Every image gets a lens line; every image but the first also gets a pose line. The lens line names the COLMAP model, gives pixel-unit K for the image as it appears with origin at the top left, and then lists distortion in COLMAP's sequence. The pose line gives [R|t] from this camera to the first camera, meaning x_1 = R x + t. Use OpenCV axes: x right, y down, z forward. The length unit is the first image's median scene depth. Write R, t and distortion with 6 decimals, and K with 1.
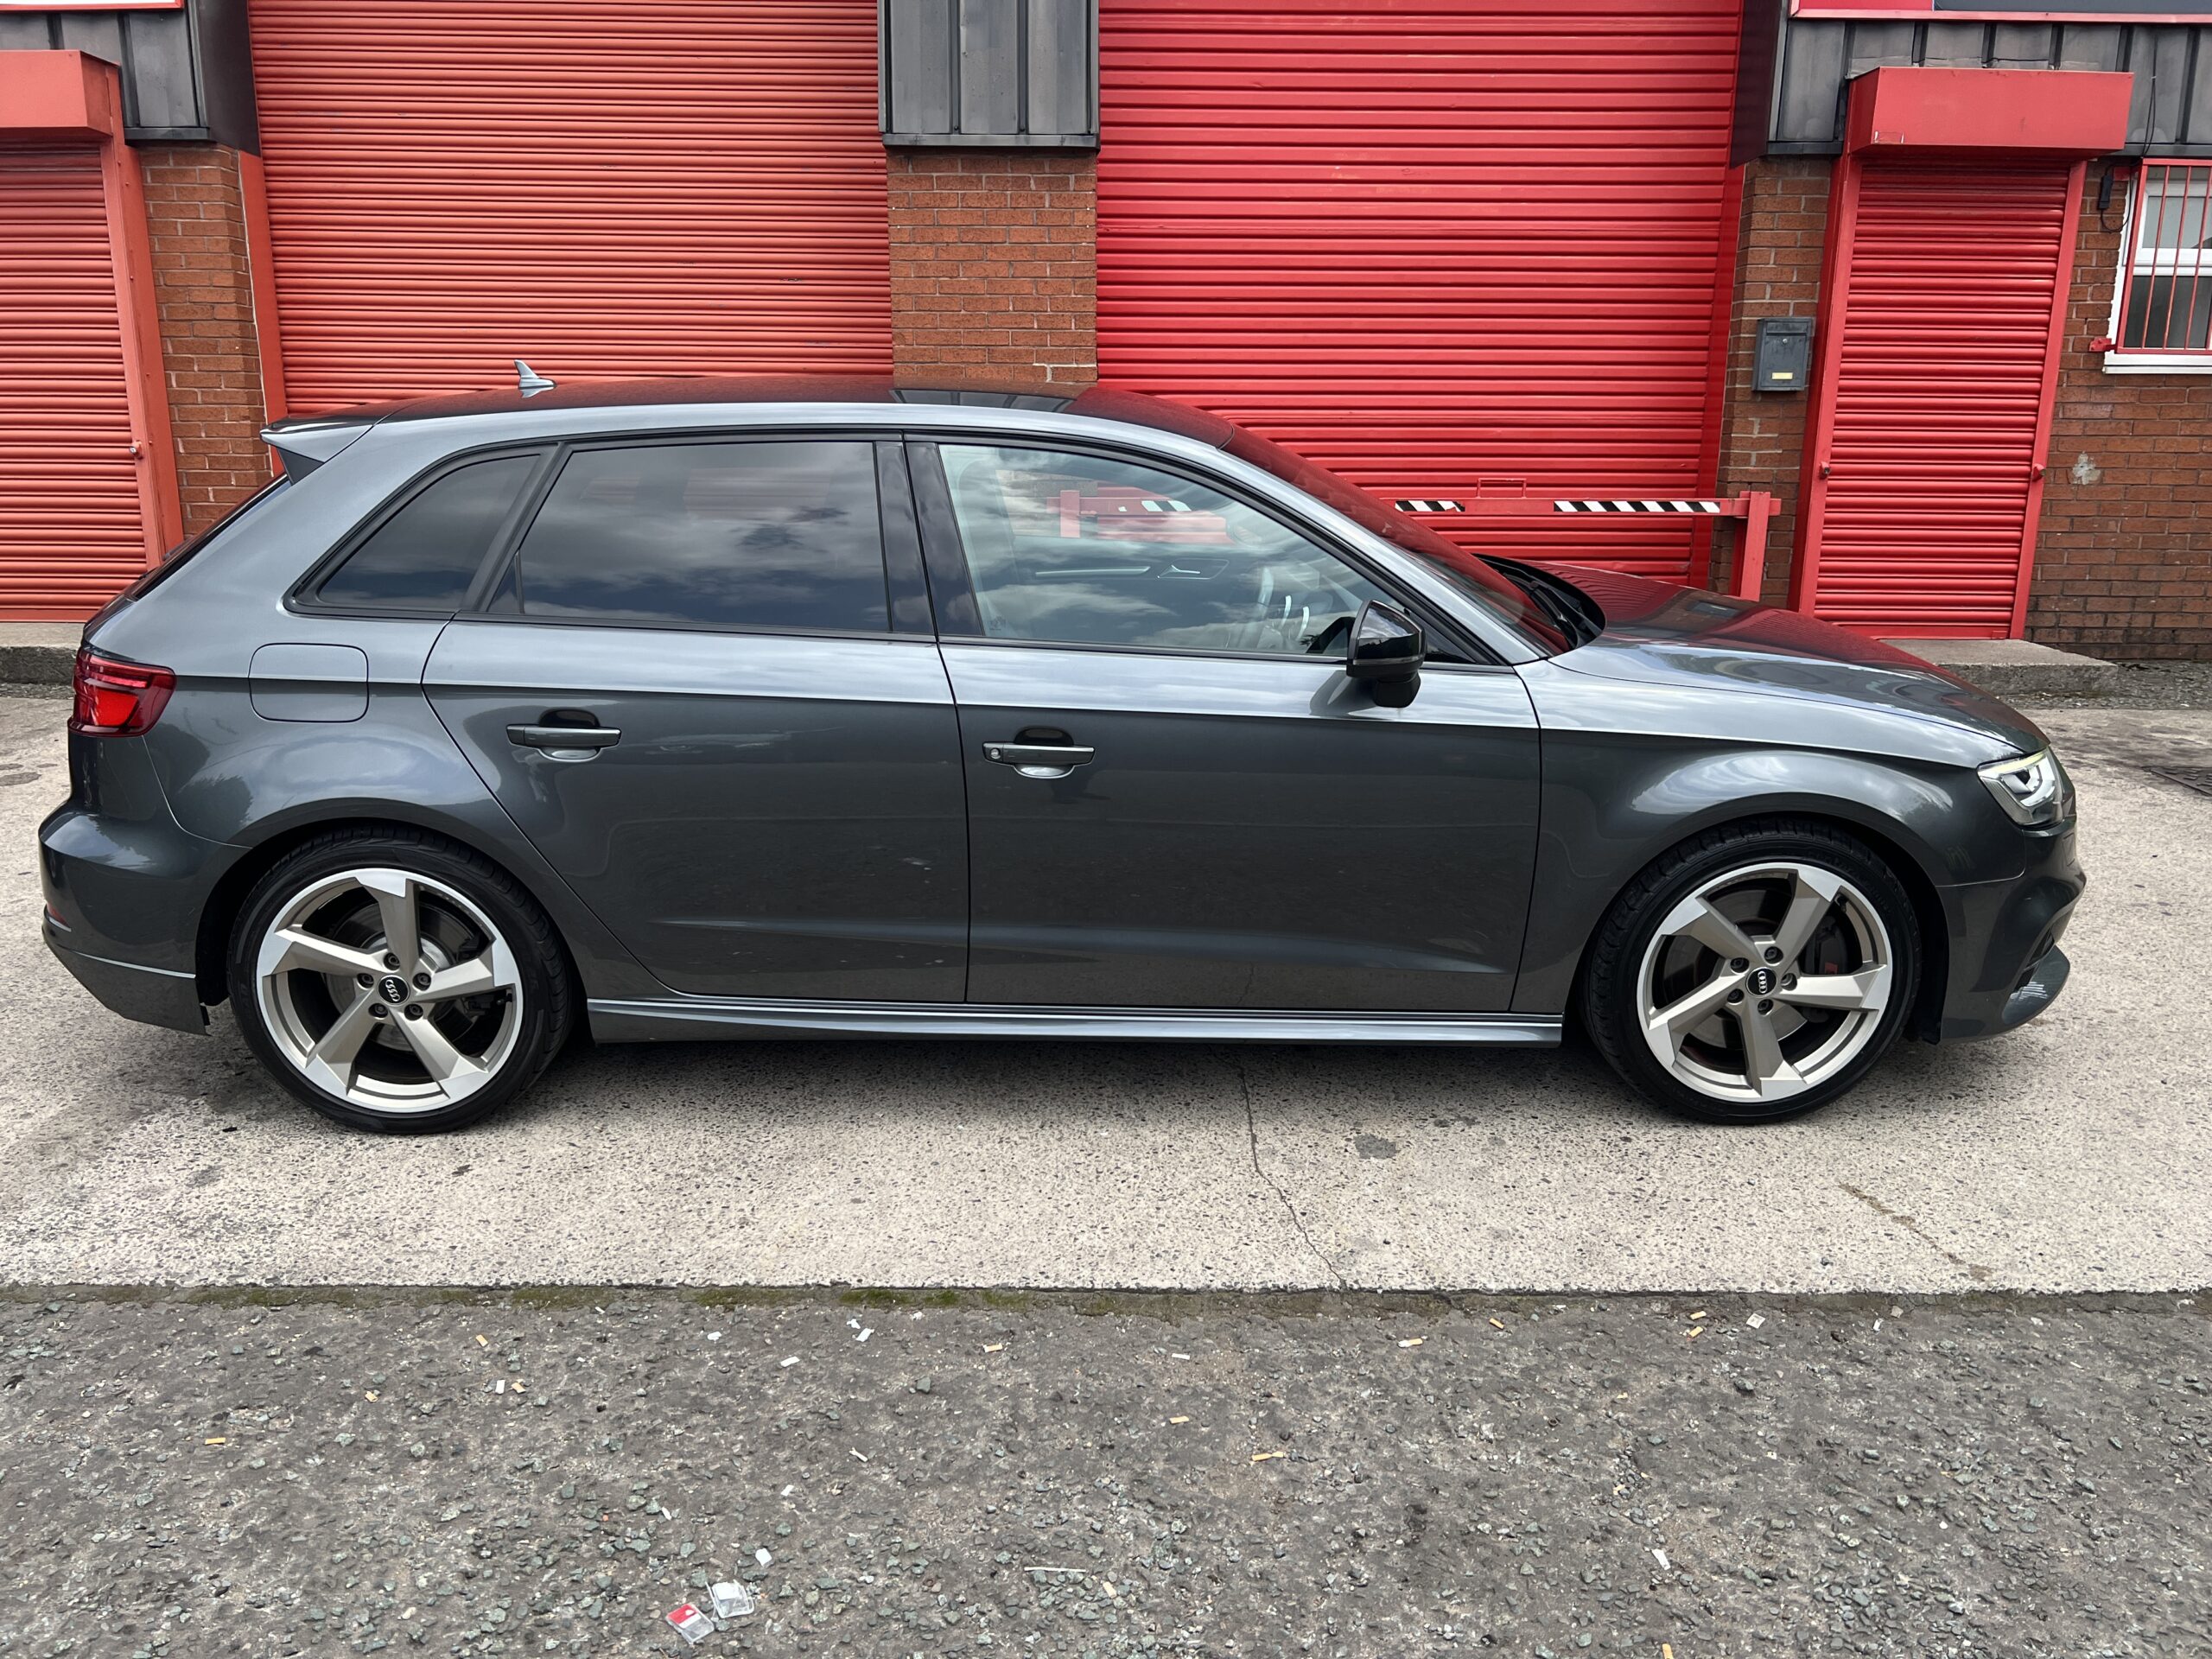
lens RADIAL K [[1686.4, 0, 1105.4], [0, 1686.4, 830.4], [0, 0, 1]] dist [0.039853, -0.048932]
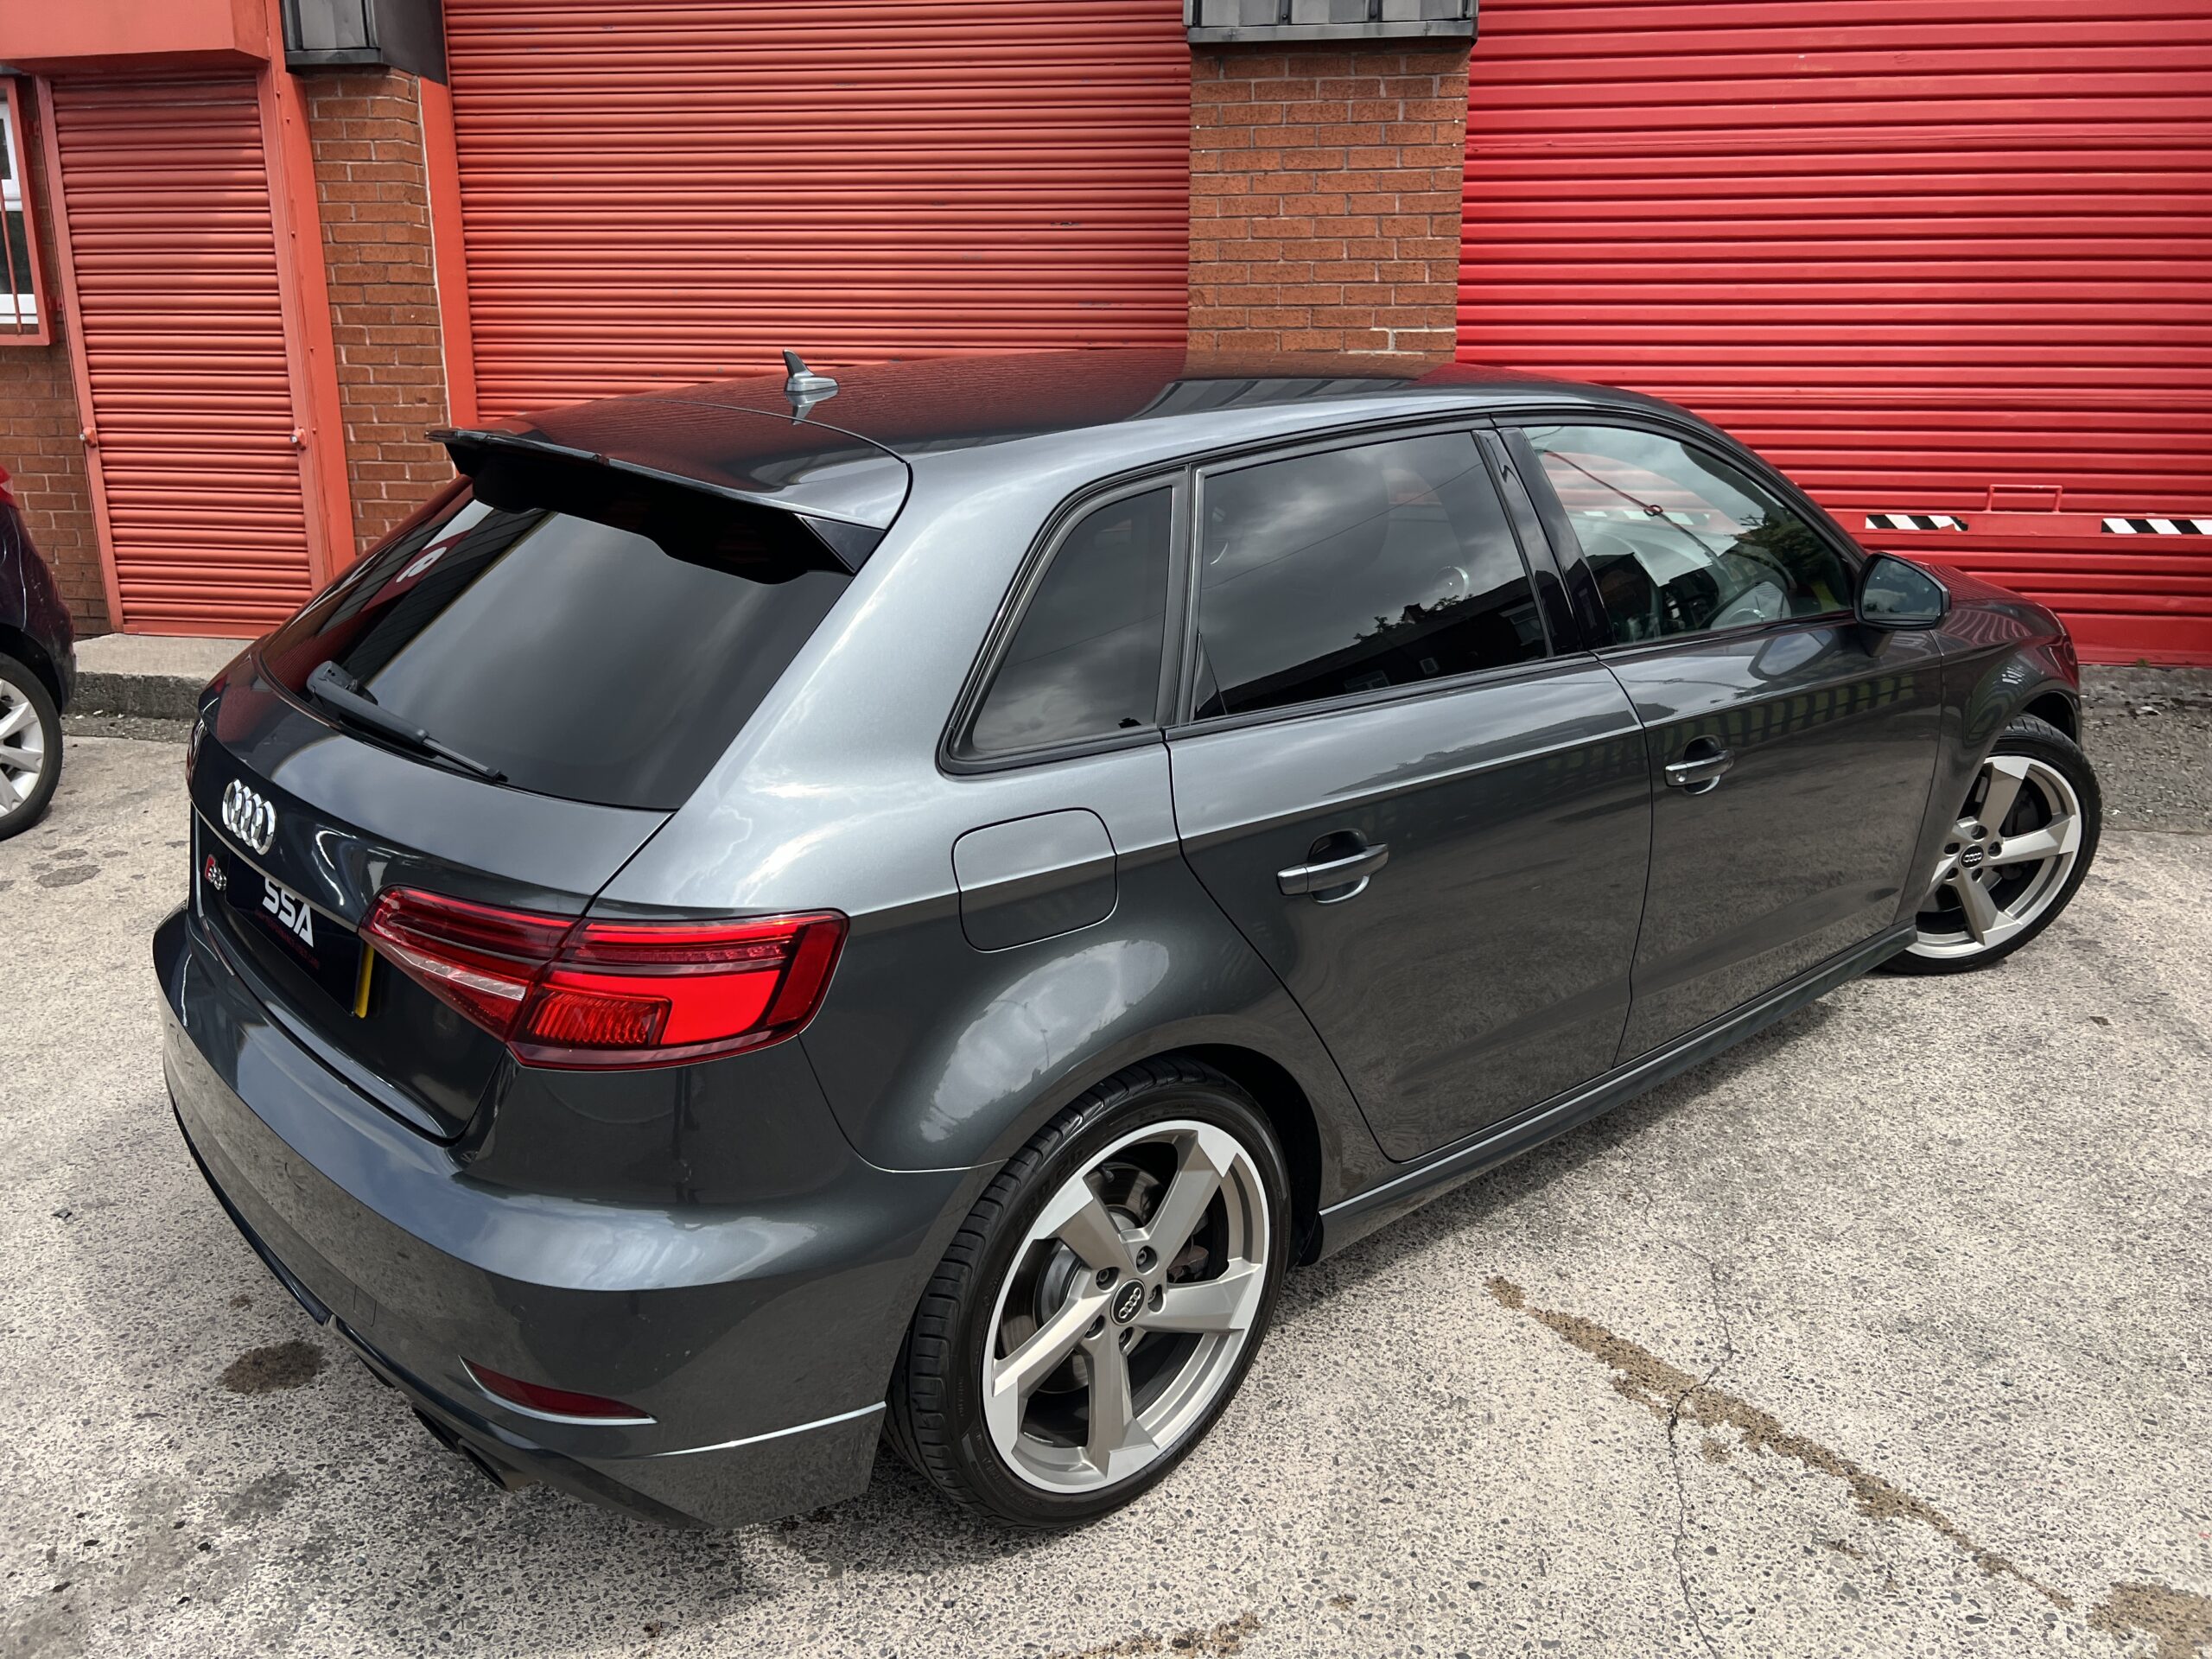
lens RADIAL K [[1686.4, 0, 1093.7], [0, 1686.4, 834.0], [0, 0, 1]] dist [0.039853, -0.048932]
pose [[0.985739, 0.043380, -0.162593, -0.078622], [-0.038322, 0.998683, 0.034119, -0.172197], [0.163858, -0.027402, 0.986103, 0.543006]]
